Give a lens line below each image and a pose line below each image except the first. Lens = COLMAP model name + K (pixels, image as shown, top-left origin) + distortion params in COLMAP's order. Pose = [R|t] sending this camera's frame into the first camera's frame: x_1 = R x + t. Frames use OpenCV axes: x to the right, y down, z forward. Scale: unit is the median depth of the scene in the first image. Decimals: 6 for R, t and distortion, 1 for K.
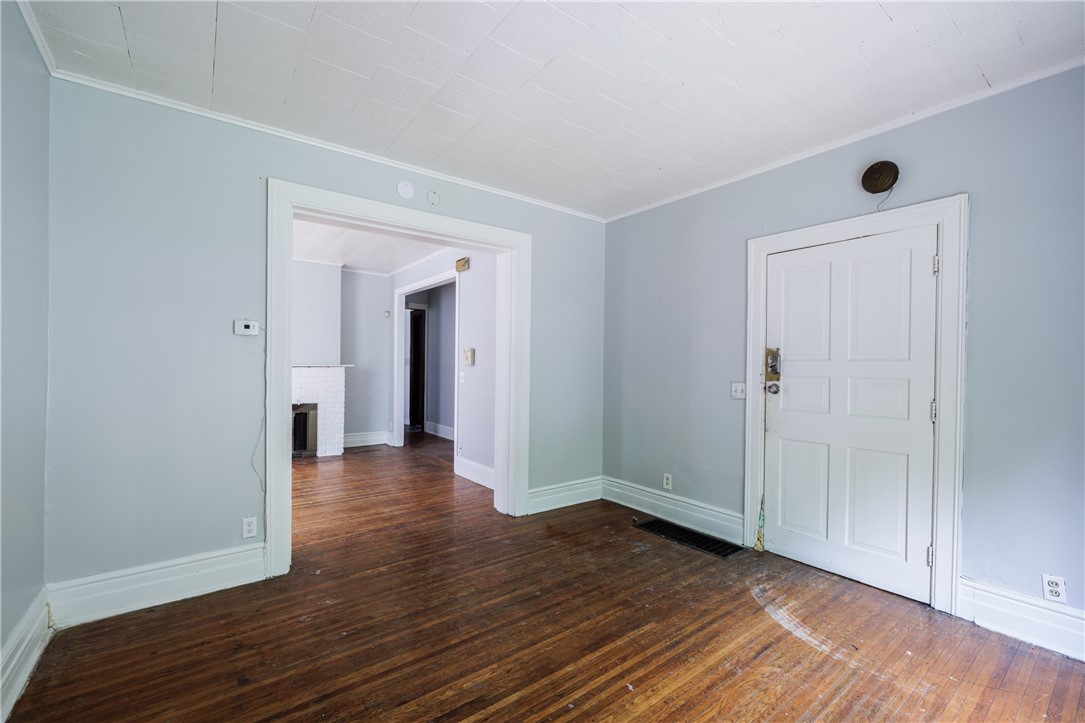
lens RADIAL K [[458.6, 0, 549.6], [0, 458.6, 366.9], [0, 0, 1]] dist [0.001325, -0.000318]
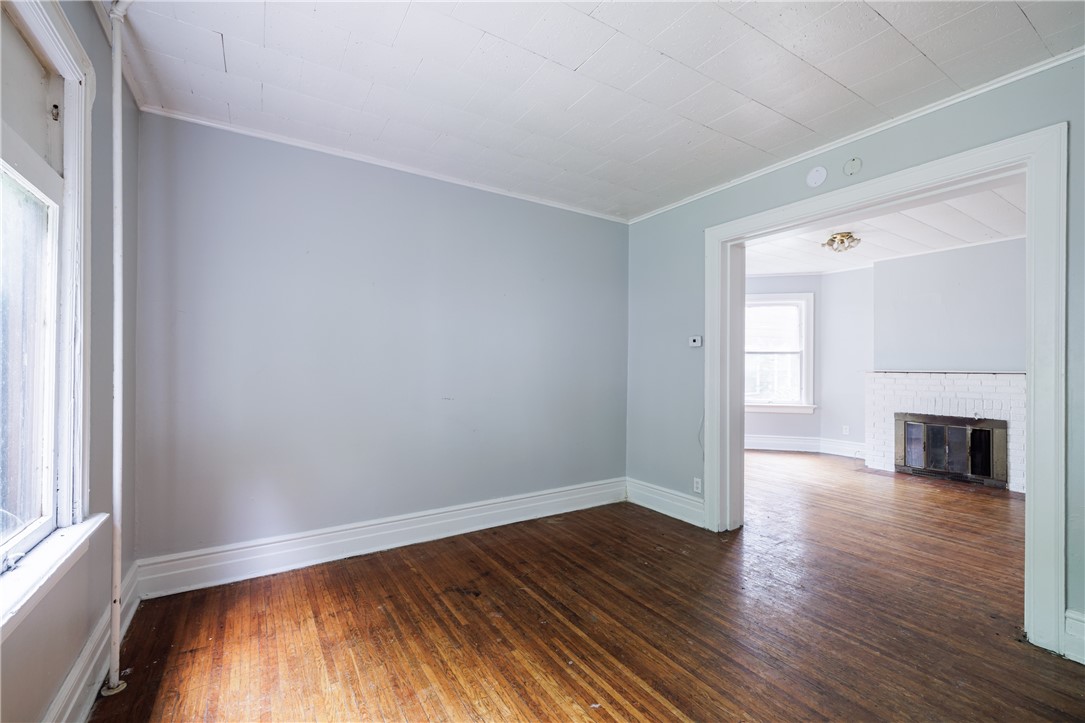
lens RADIAL K [[458.6, 0, 541.6], [0, 458.6, 359.0], [0, 0, 1]] dist [0.001325, -0.000318]
pose [[-0.090894, -0.020842, -0.995642, 0.654023], [-0.014409, 0.999704, -0.019612, 0.003407], [0.995756, 0.012564, -0.091167, 0.554259]]
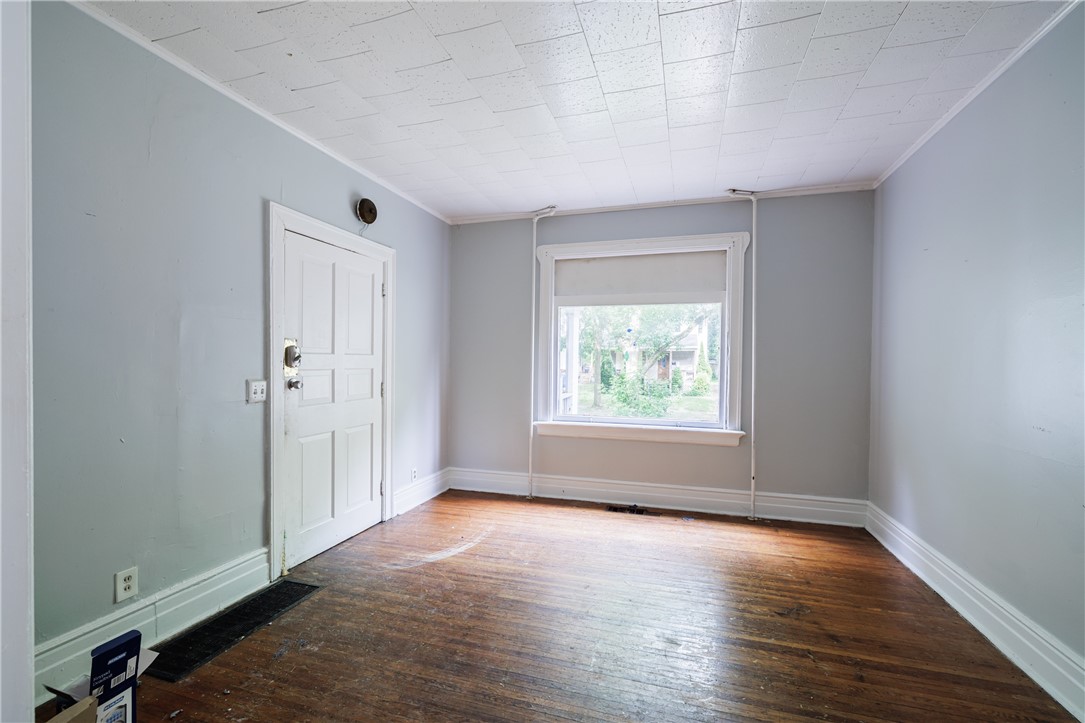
lens RADIAL K [[458.6, 0, 540.6], [0, 458.6, 371.2], [0, 0, 1]] dist [0.001325, -0.000318]
pose [[-0.570513, -0.028908, 0.820780, -0.511606], [-0.007626, 0.999524, 0.029903, -0.008109], [-0.821253, 0.010801, -0.570462, 1.103298]]
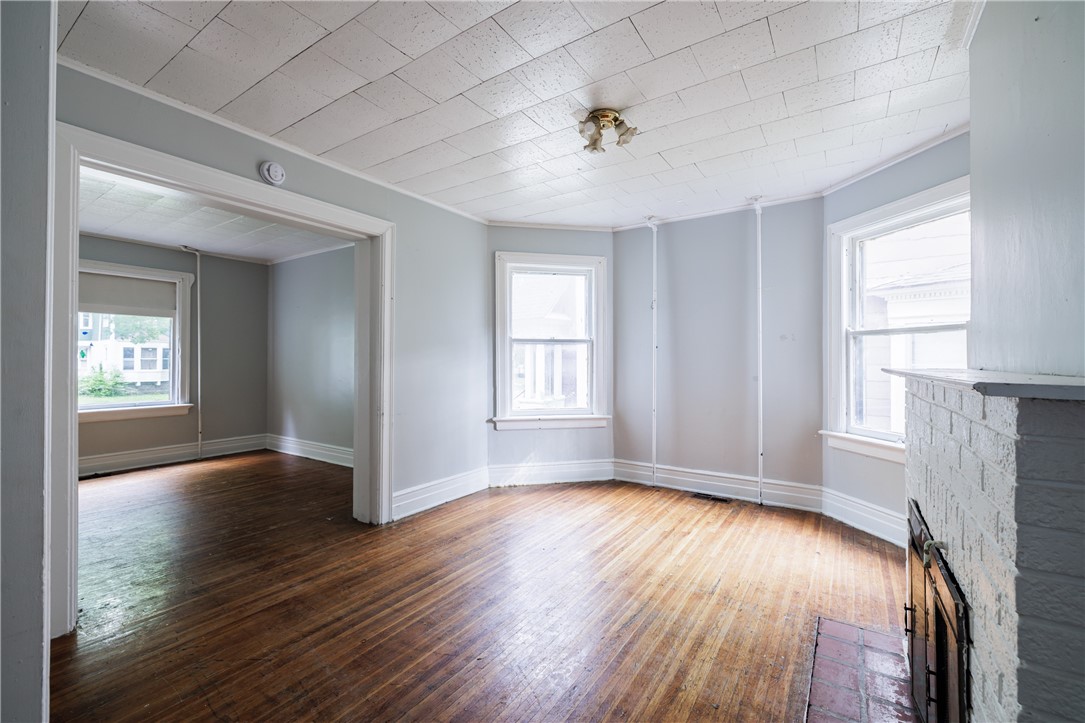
lens RADIAL K [[458.6, 0, 550.7], [0, 458.6, 358.6], [0, 0, 1]] dist [0.001325, -0.000318]
pose [[-0.947551, -0.012433, -0.319362, -0.601818], [-0.012865, 0.999917, -0.000757, -0.015888], [0.319345, 0.003392, -0.947633, 2.155653]]
